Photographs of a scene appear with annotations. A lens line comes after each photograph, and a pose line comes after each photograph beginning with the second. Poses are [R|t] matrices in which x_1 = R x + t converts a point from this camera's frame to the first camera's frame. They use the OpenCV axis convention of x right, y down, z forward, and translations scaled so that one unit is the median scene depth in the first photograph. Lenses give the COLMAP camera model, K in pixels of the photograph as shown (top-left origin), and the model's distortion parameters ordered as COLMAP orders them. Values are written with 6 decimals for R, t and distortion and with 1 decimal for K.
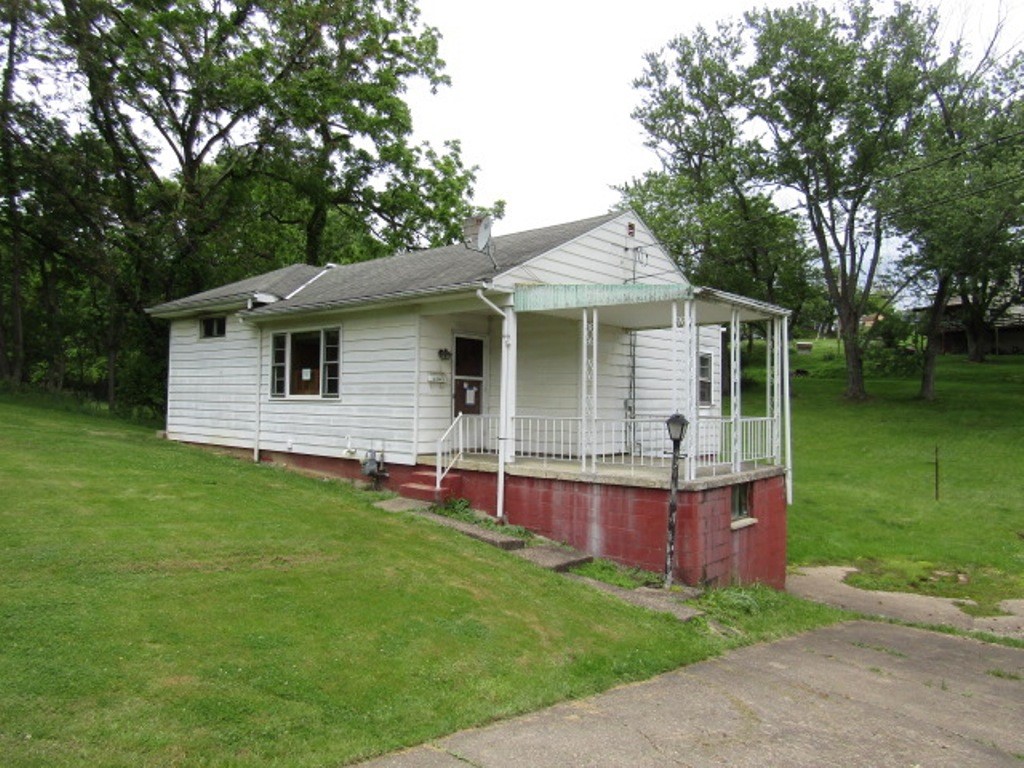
lens RADIAL K [[731.8, 0, 512.5], [0, 731.8, 381.6], [0, 0, 1]] dist [-0.010235, 0.002892]
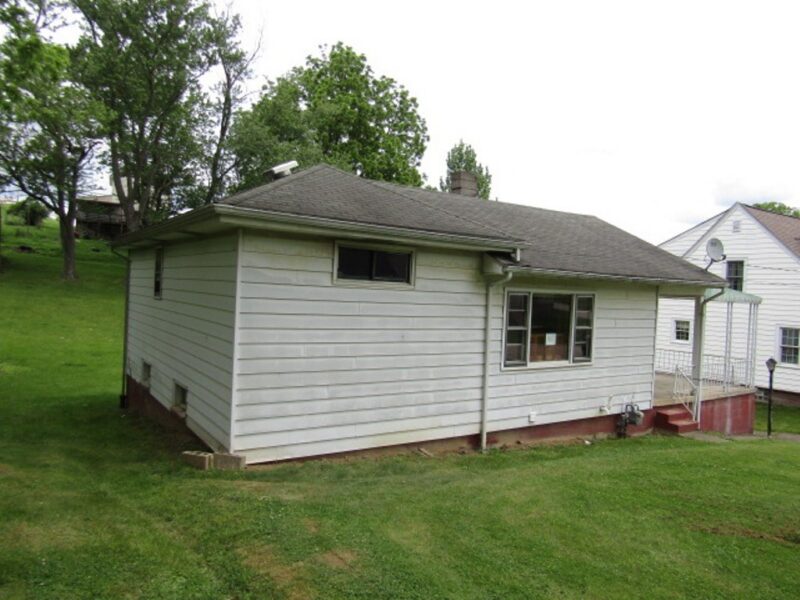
lens RADIAL K [[571.7, 0, 400.1], [0, 571.7, 300.5], [0, 0, 1]] dist [-0.010235, 0.002892]
pose [[0.270067, -0.028785, 0.962411, -1.041851], [-0.068647, 0.996434, 0.049066, -0.082708], [-0.960391, -0.079317, 0.267127, 0.995803]]
